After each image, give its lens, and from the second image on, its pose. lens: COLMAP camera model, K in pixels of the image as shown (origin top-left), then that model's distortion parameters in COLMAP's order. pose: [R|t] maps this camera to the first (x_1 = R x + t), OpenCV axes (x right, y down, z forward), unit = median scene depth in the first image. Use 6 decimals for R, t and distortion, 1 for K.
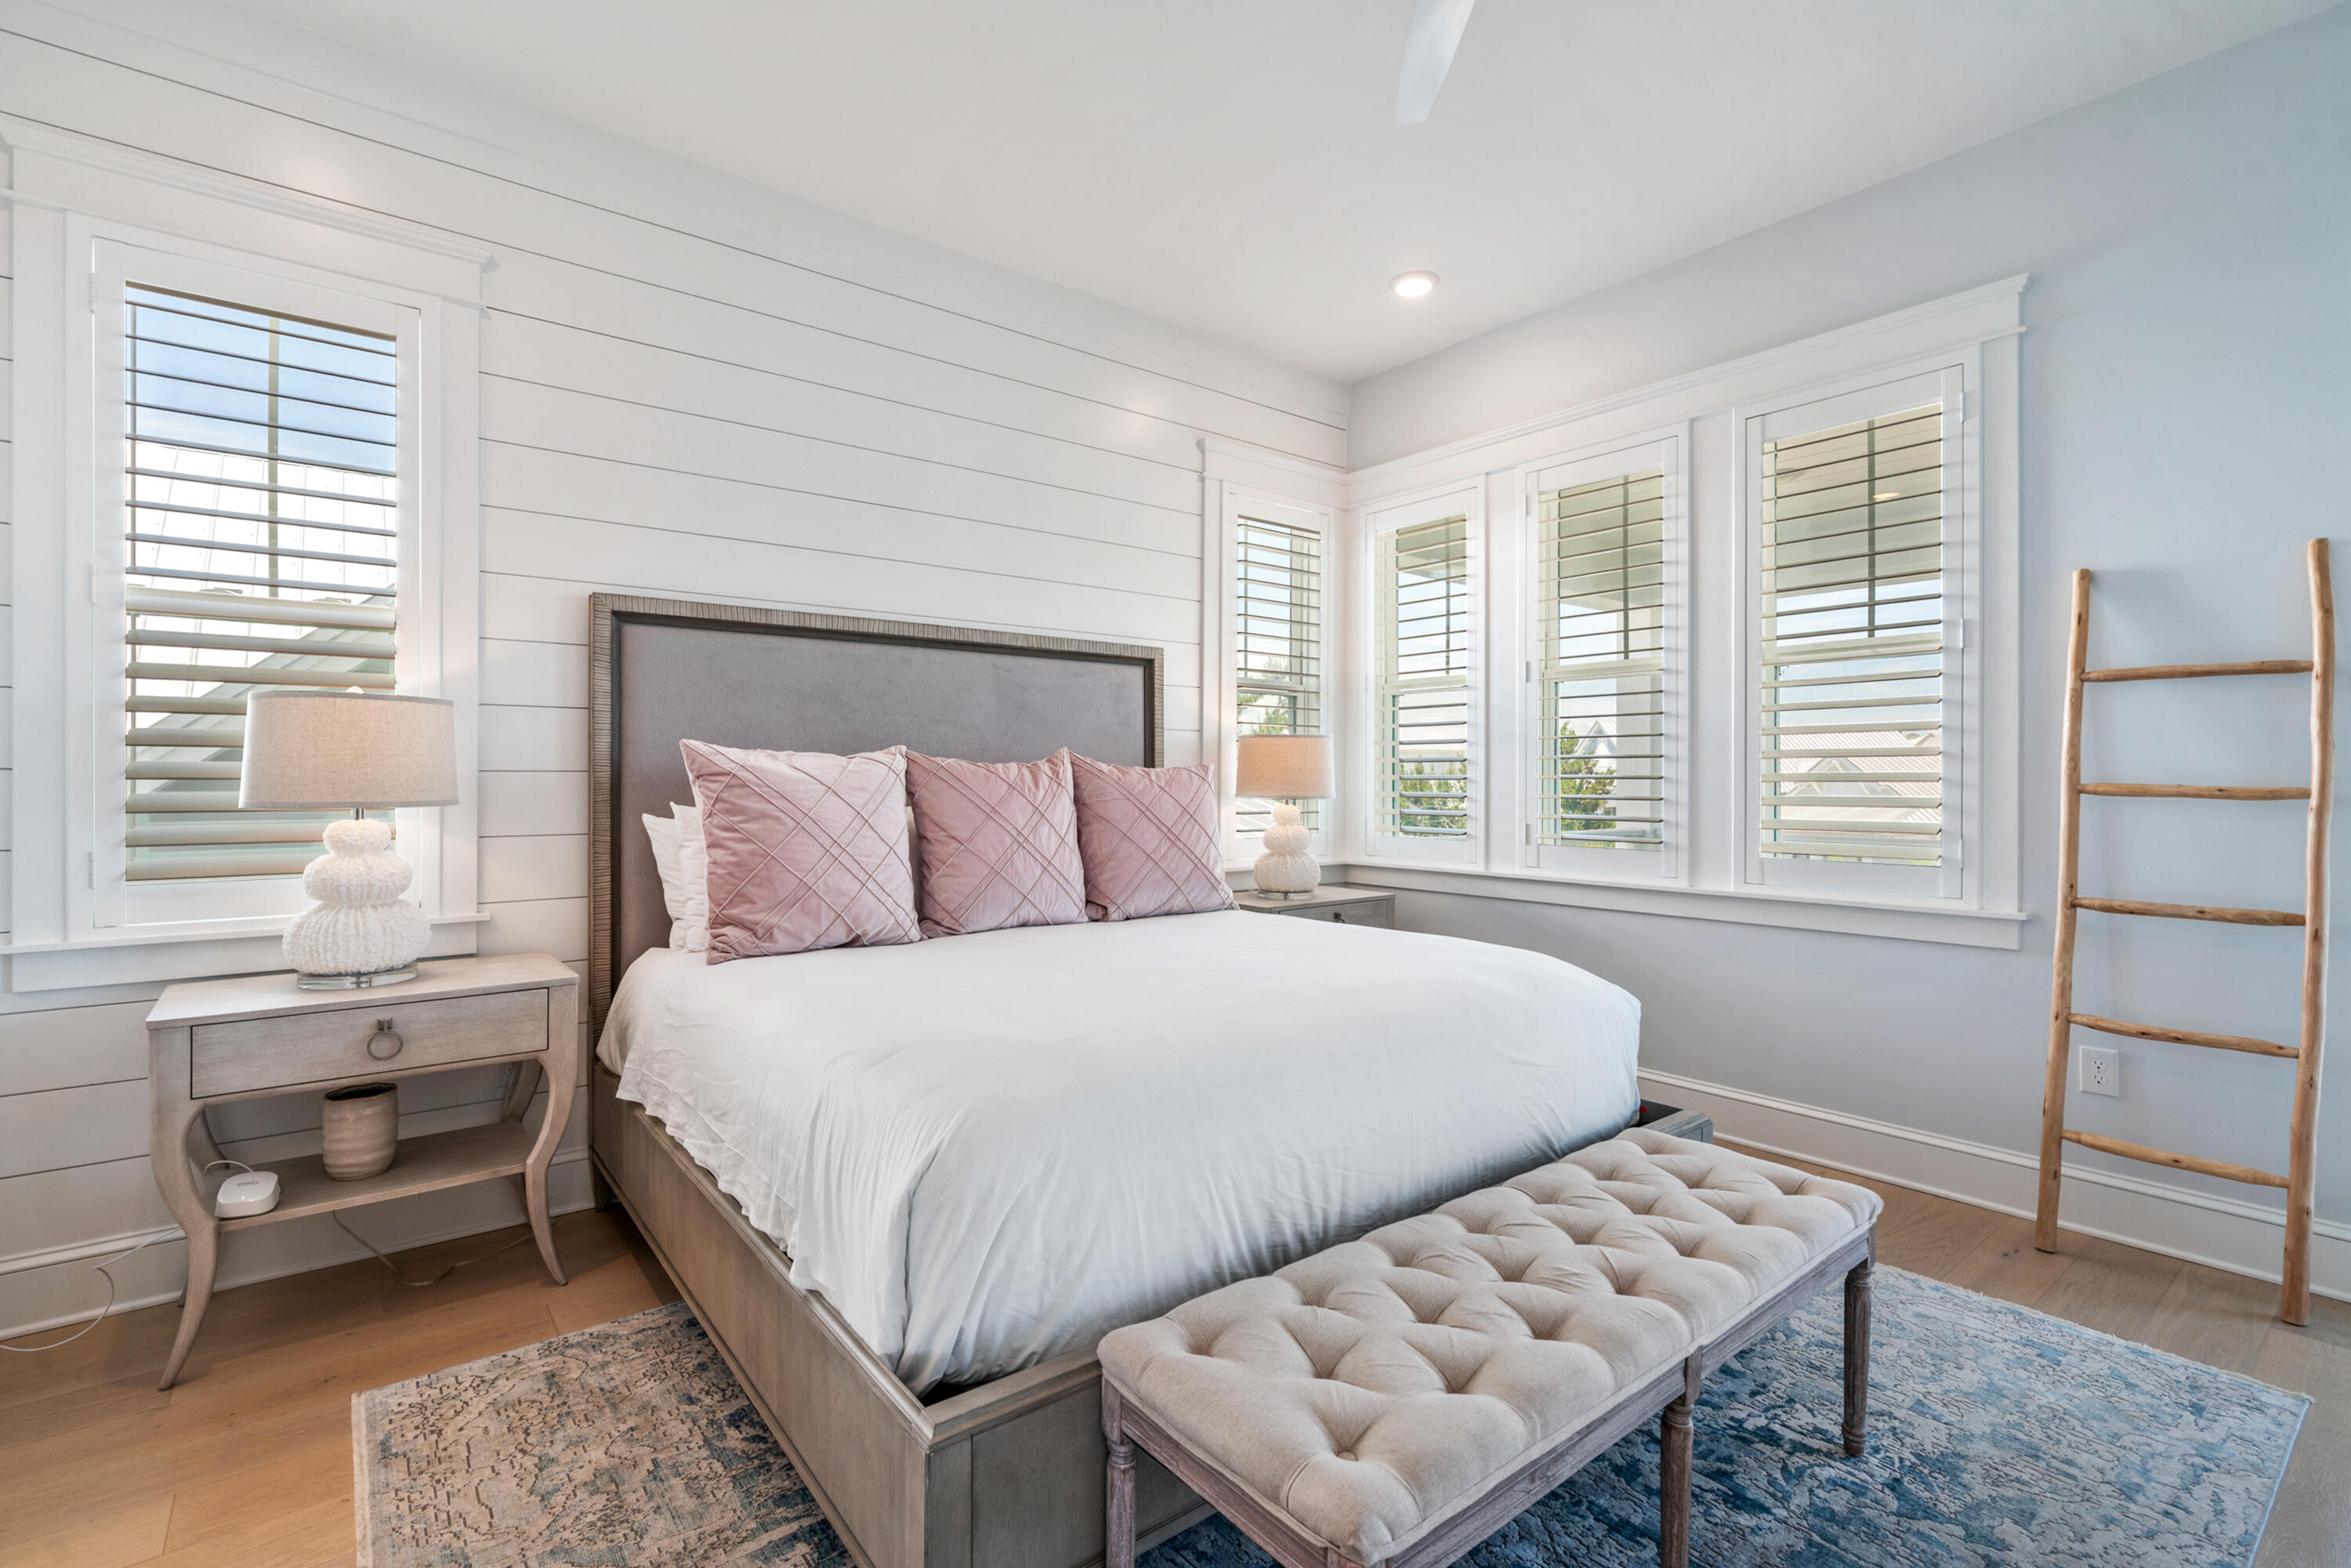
lens RADIAL K [[1063.3, 0, 1166.0], [0, 1063.3, 776.0], [0, 0, 1]] dist [-0.011735, 0.005451]
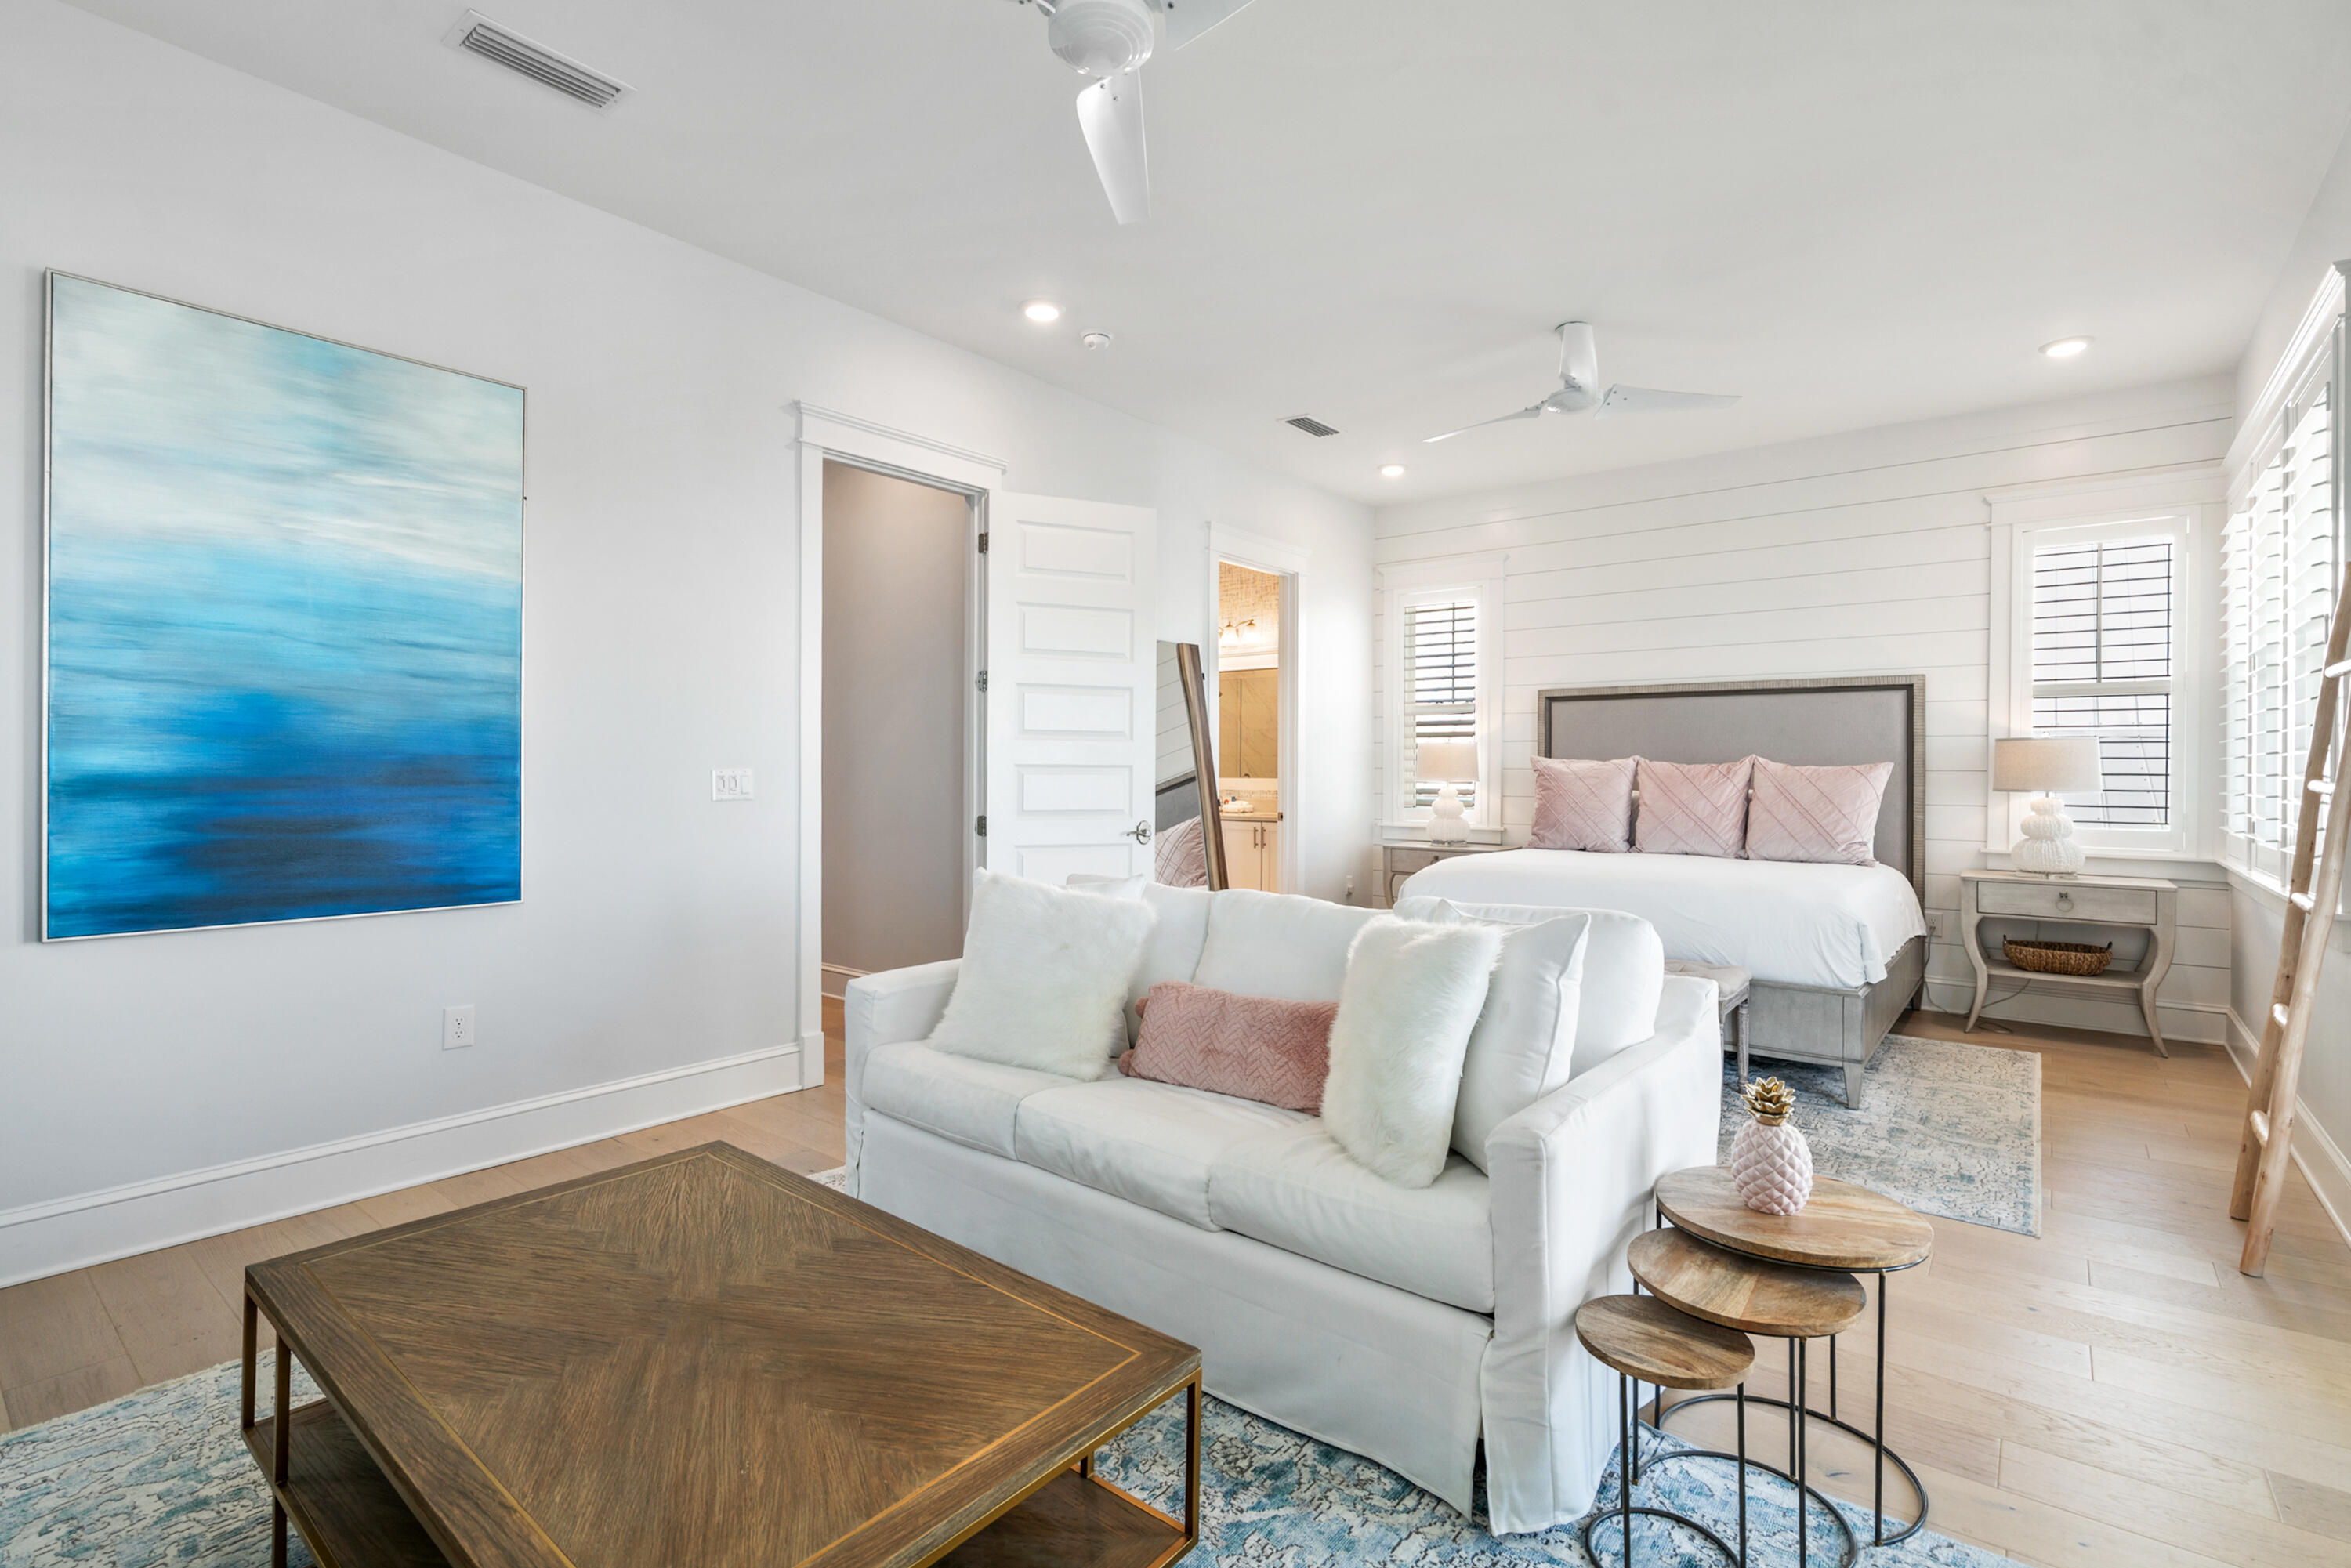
lens RADIAL K [[1078.1, 0, 1179.8], [0, 1078.1, 766.4], [0, 0, 1]] dist [0.002404, 0.000742]
pose [[0.224158, -0.002205, -0.974550, 1.611220], [-0.004140, 0.999986, -0.003215, 0.000651], [0.974544, 0.004755, 0.224145, -0.276071]]
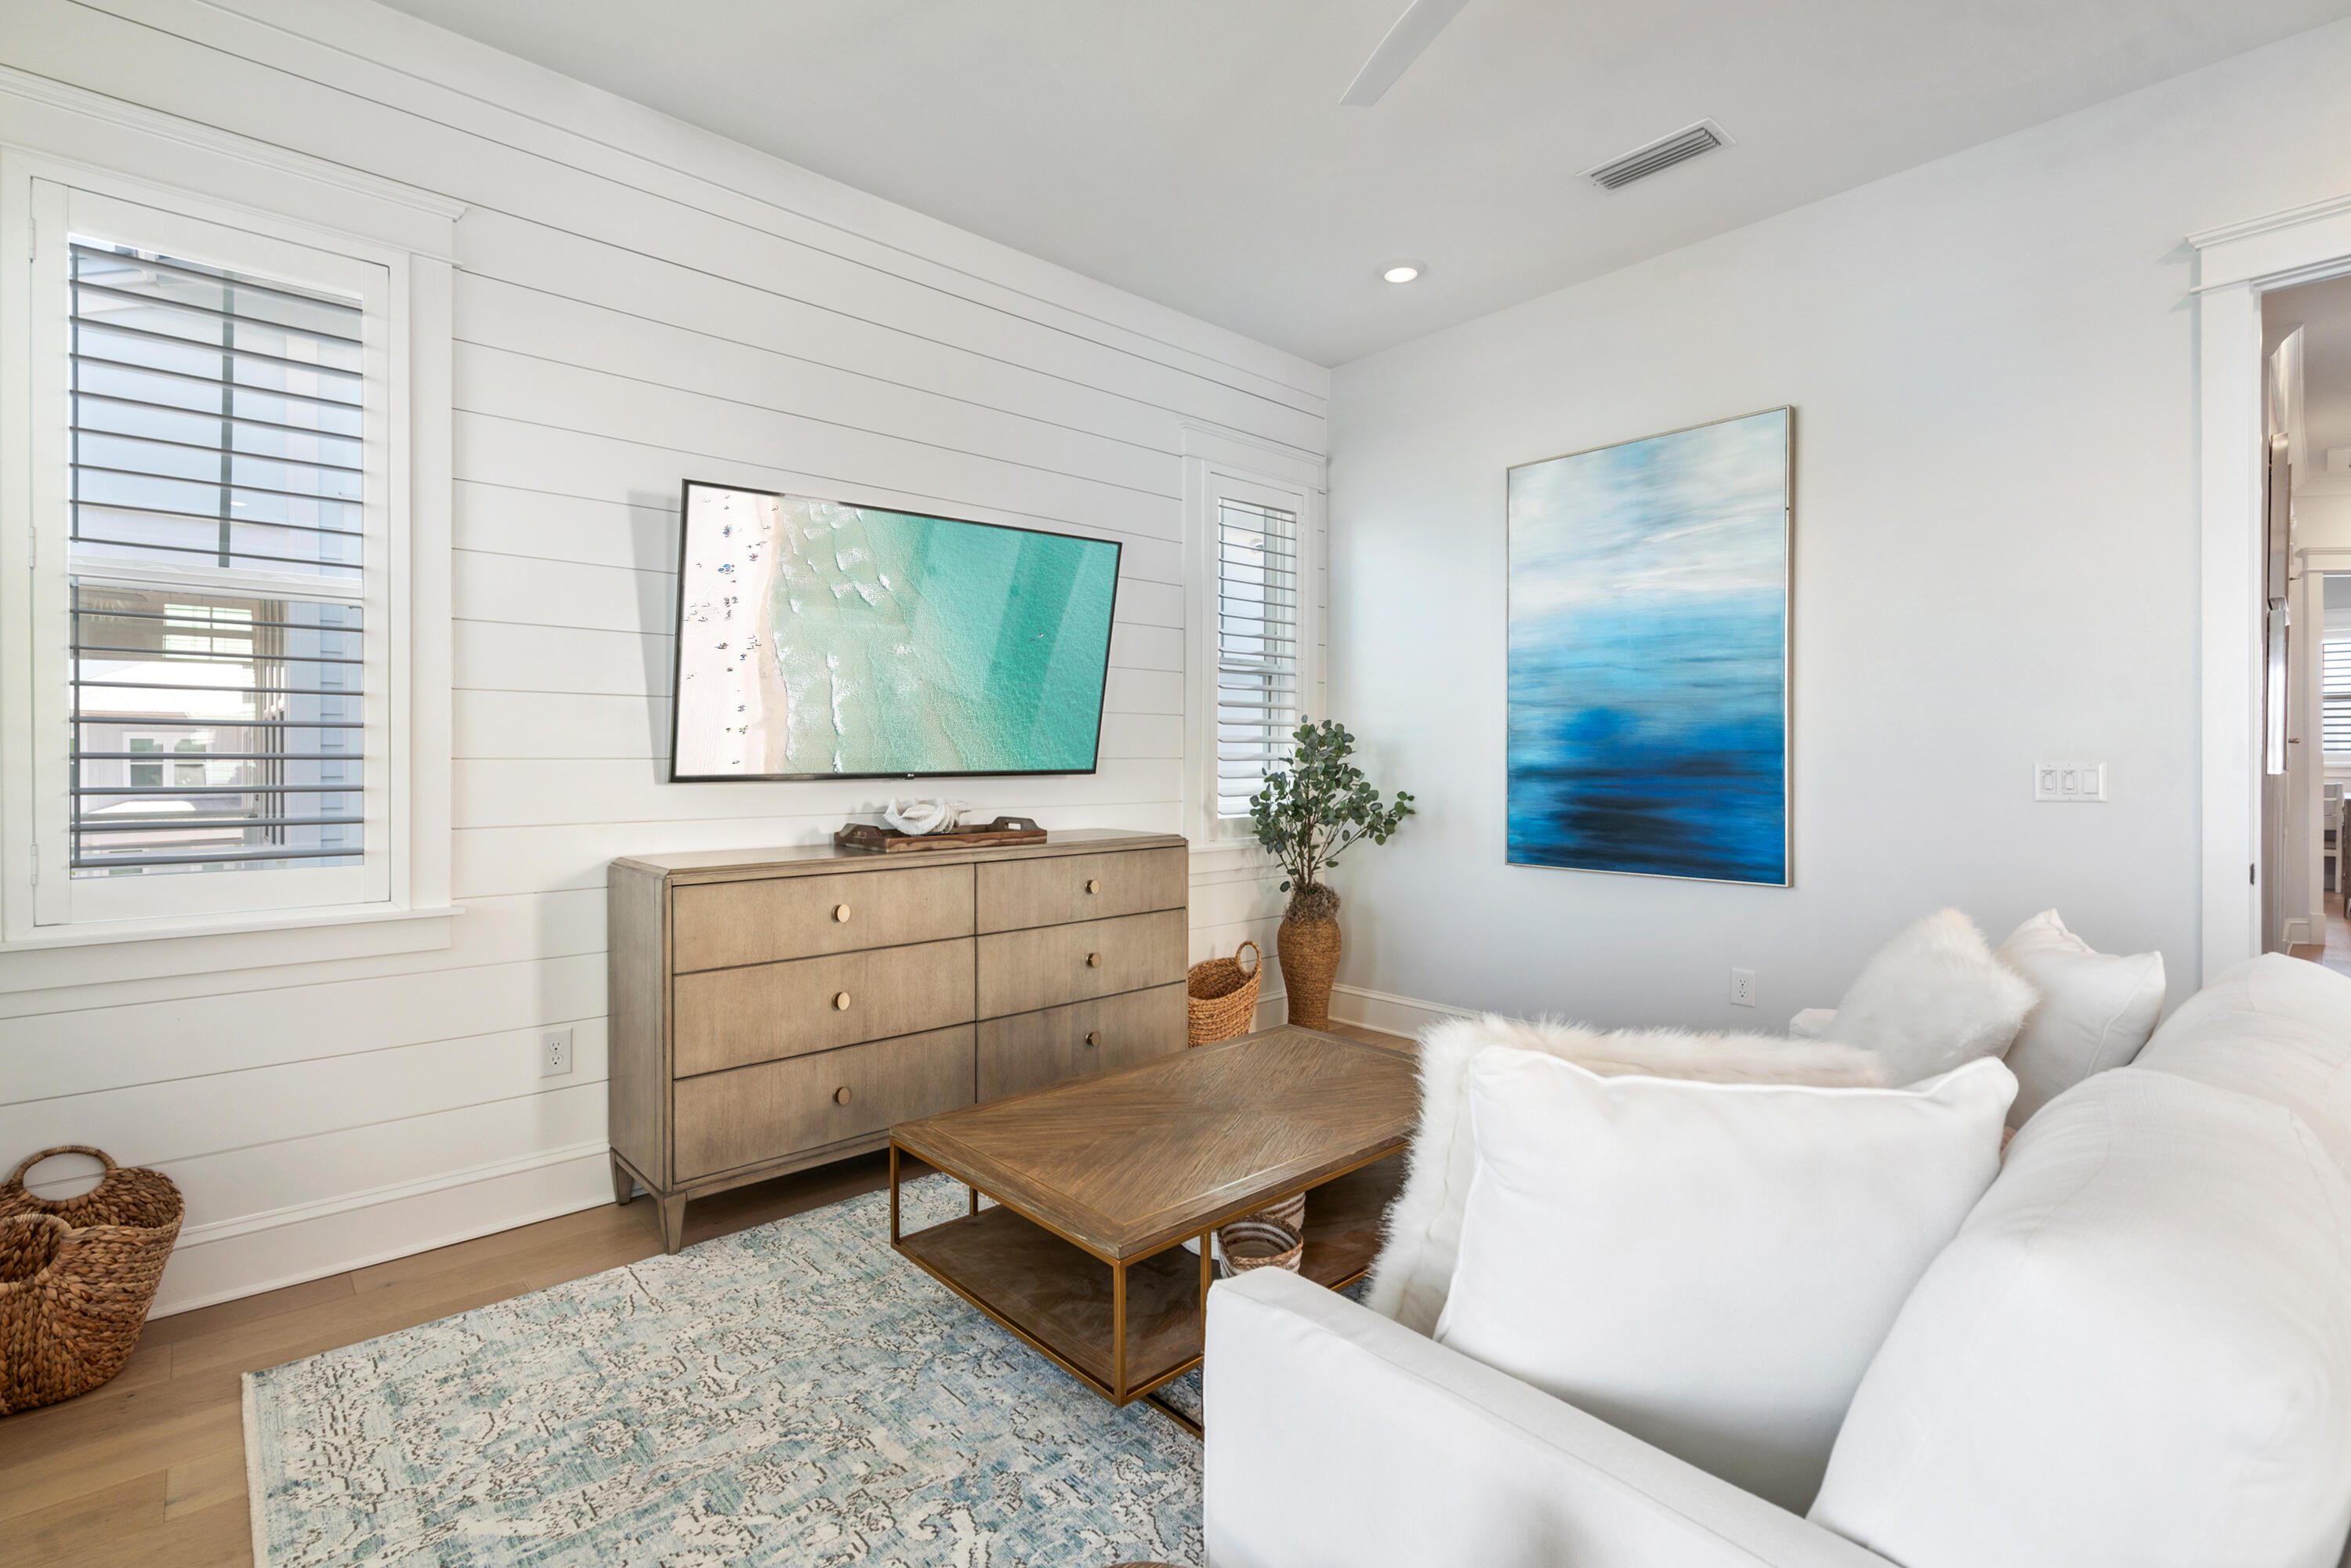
lens RADIAL K [[1066.5, 0, 1166.8], [0, 1066.5, 761.3], [0, 0, 1]] dist [-0.000900, -0.000020]
pose [[-0.997481, -0.001016, -0.070923, 1.112212], [-0.001182, 0.999997, 0.002300, -0.000643], [0.070921, 0.002378, -0.997479, 0.477816]]
